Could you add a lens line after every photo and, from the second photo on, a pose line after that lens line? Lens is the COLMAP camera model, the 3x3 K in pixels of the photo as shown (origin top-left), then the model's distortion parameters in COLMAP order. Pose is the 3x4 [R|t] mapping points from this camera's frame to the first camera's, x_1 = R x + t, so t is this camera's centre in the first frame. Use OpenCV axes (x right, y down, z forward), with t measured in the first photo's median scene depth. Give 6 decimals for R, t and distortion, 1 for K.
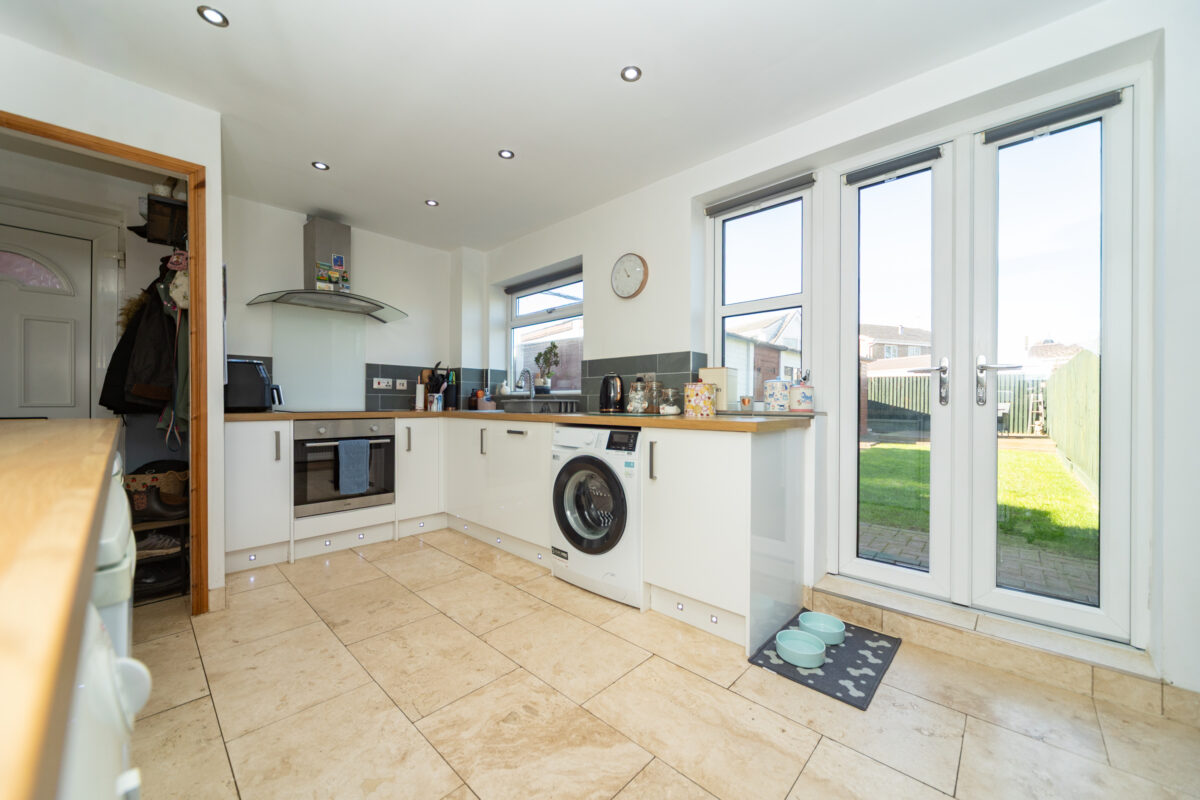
lens RADIAL K [[442.0, 0, 602.2], [0, 442.0, 401.5], [0, 0, 1]] dist [0.000230, -0.000023]
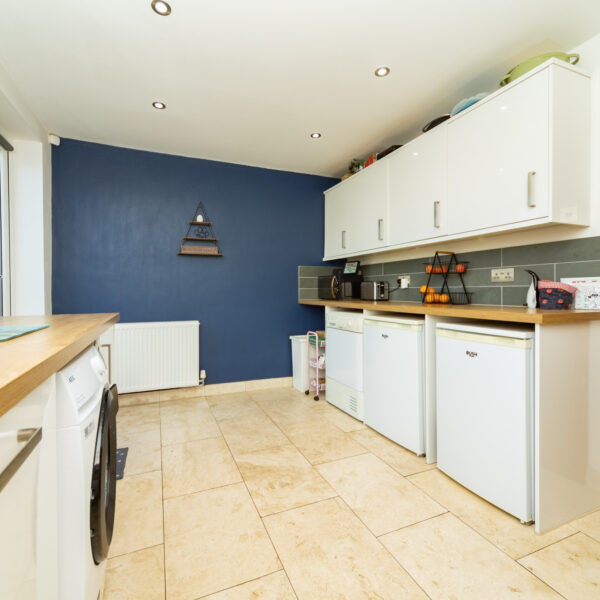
lens RADIAL K [[341.5, 0, 299.2], [0, 341.5, 296.5], [0, 0, 1]] dist [0.000866, 0.000415]
pose [[-0.914791, -0.005105, 0.403896, -0.767558], [0.000589, 0.999902, 0.013972, -0.025692], [-0.403928, 0.013019, -0.914698, 2.114427]]
